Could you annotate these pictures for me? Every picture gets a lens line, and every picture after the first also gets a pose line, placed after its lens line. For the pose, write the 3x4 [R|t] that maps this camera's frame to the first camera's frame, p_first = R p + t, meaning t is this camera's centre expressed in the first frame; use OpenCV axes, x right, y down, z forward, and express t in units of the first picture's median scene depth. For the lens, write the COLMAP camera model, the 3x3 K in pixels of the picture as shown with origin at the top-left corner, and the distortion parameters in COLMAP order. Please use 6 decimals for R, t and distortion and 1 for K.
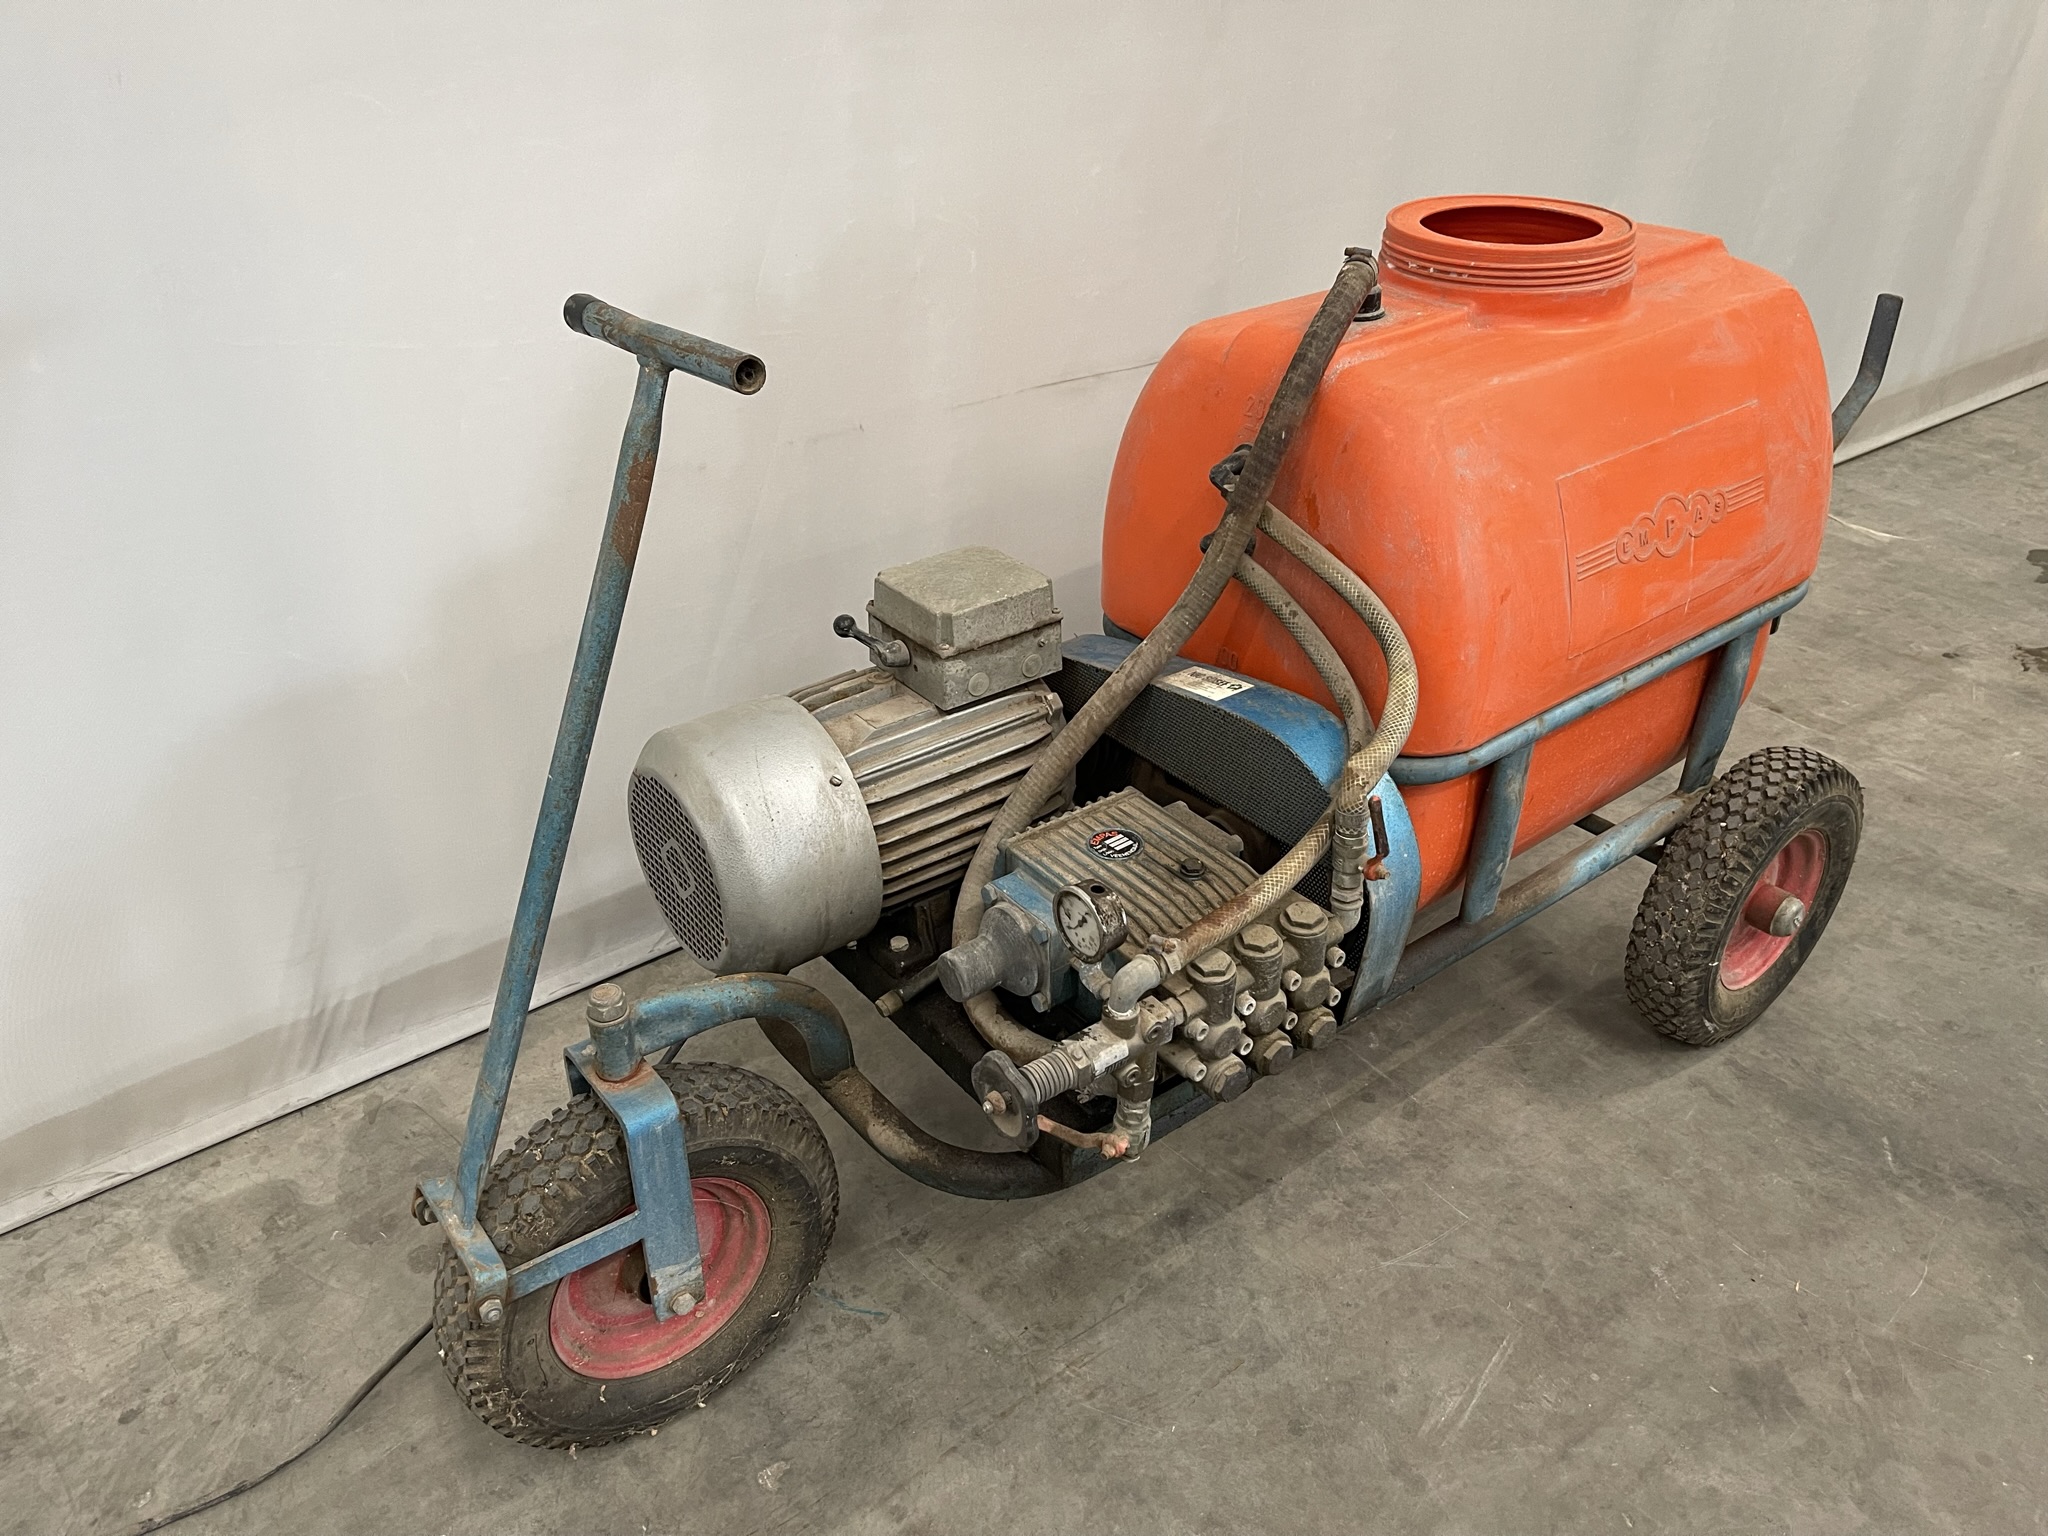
lens RADIAL K [[1508.0, 0, 1028.1], [0, 1508.0, 774.0], [0, 0, 1]] dist [0.049547, -0.063791]
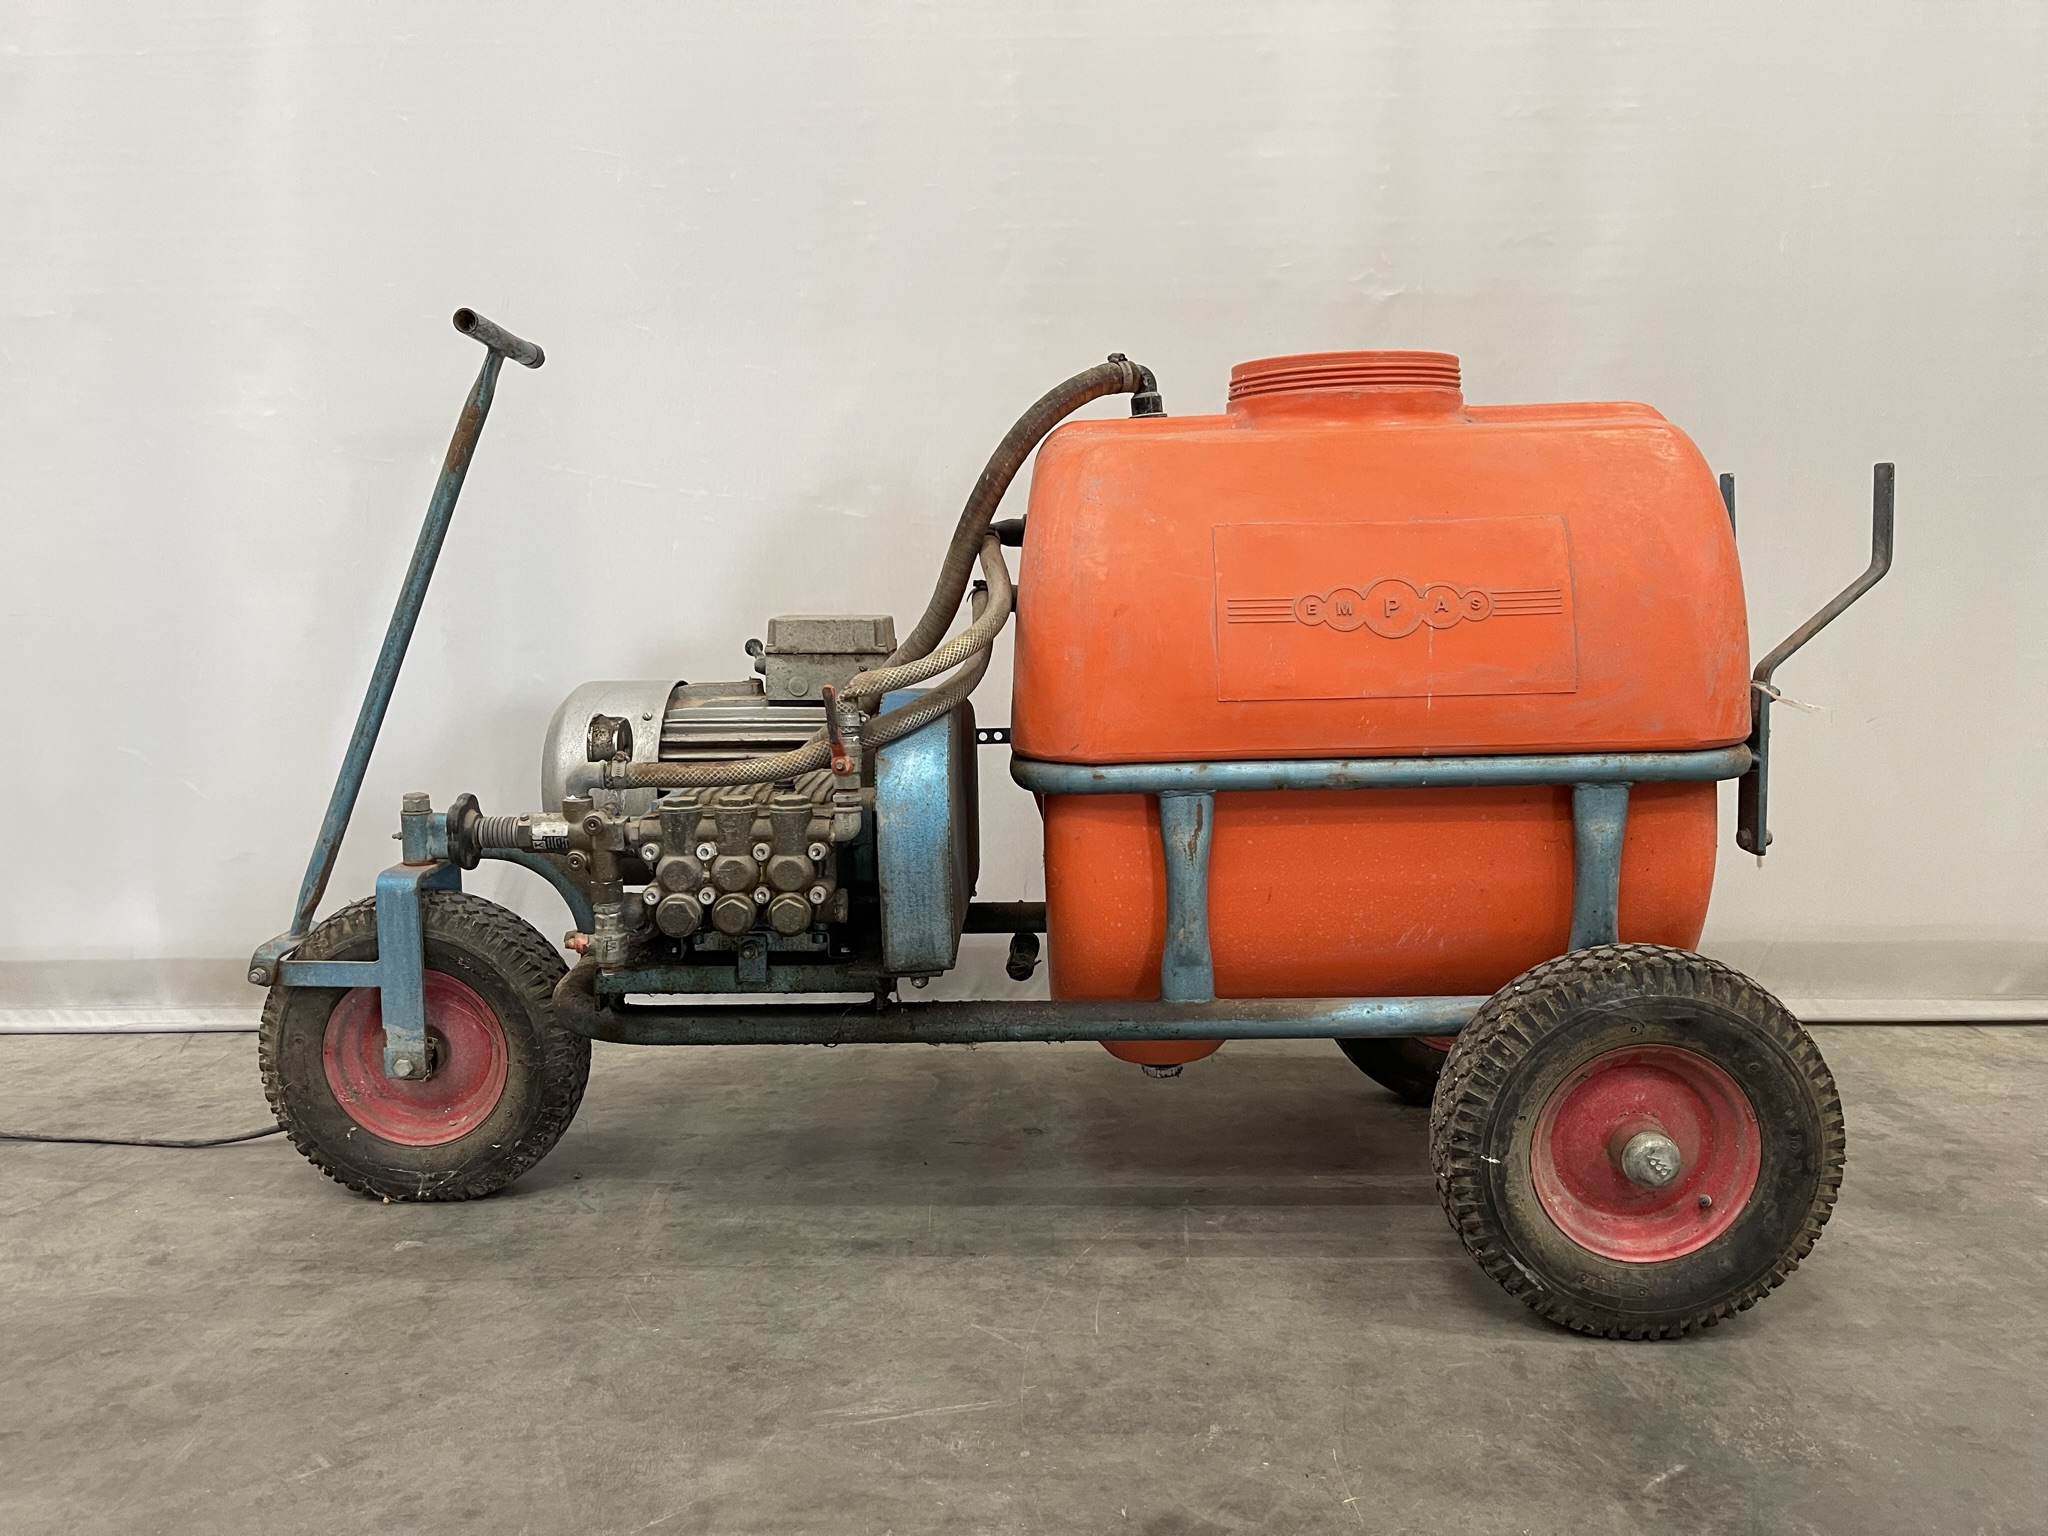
lens RADIAL K [[1536.1, 0, 1032.9], [0, 1536.1, 786.7], [0, 0, 1]] dist [0.048904, -0.057781]
pose [[0.787242, 0.095686, -0.609175, 0.886113], [-0.316319, 0.910673, -0.265738, 0.286952], [0.529332, 0.401894, 0.747187, 0.193561]]
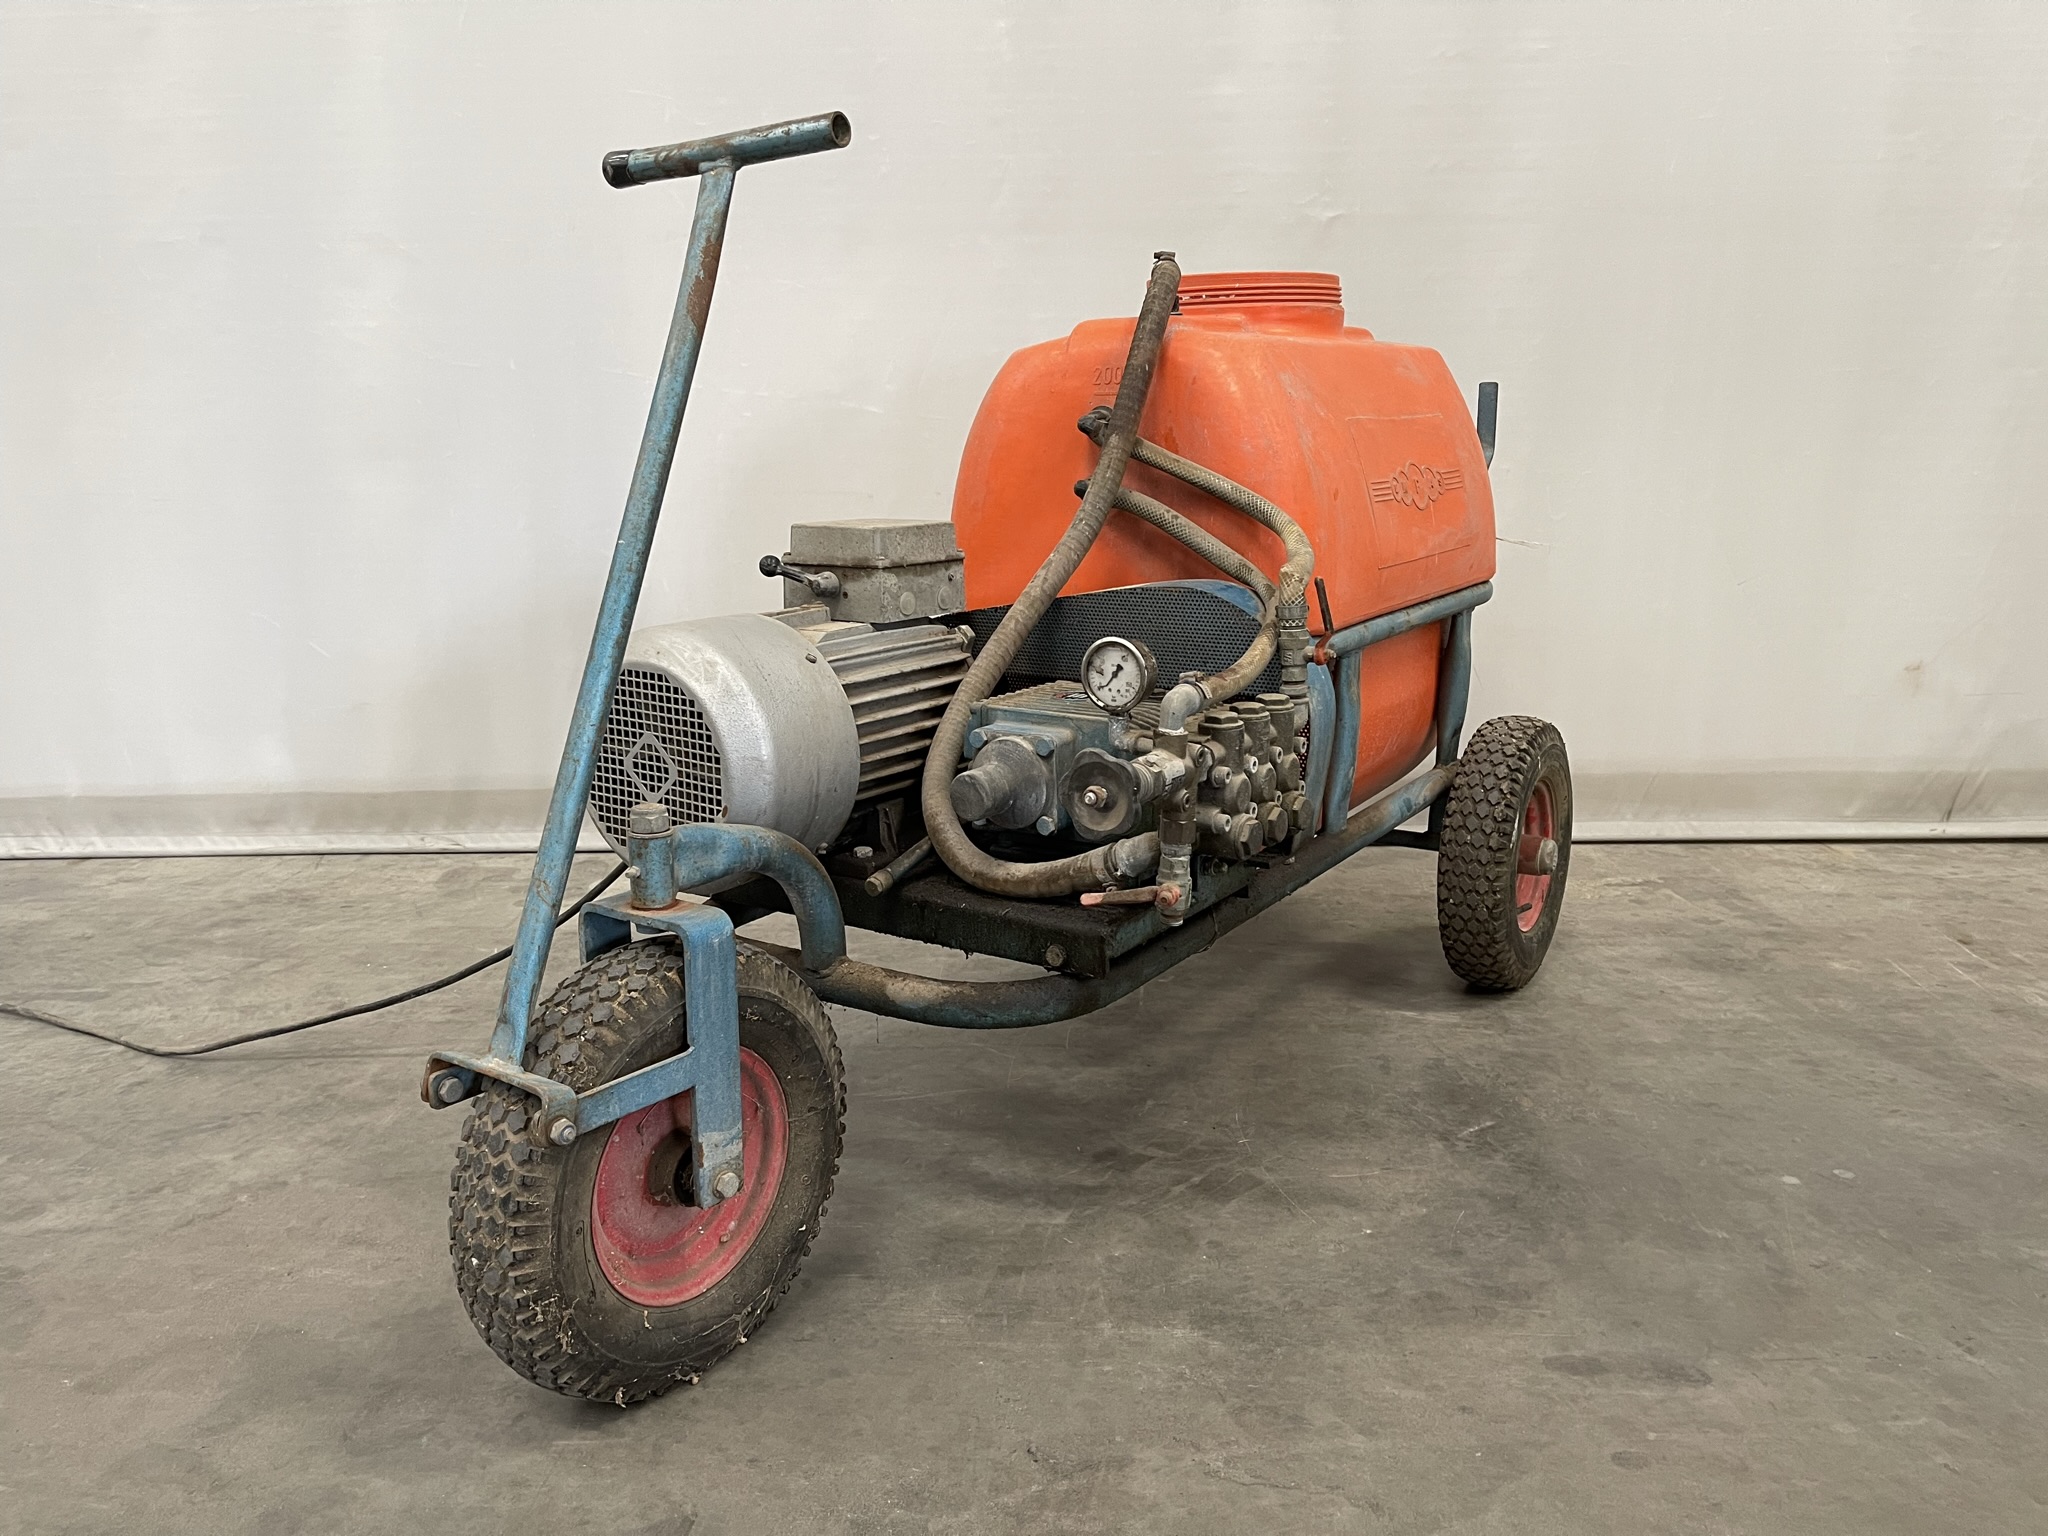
lens RADIAL K [[1550.5, 0, 1023.0], [0, 1550.5, 781.5], [0, 0, 1]] dist [-0.004897, -0.065774]
pose [[0.945696, -0.076000, 0.316042, -0.309282], [0.171364, 0.942763, -0.286064, 0.383976], [-0.276212, 0.324688, 0.904591, 0.025882]]
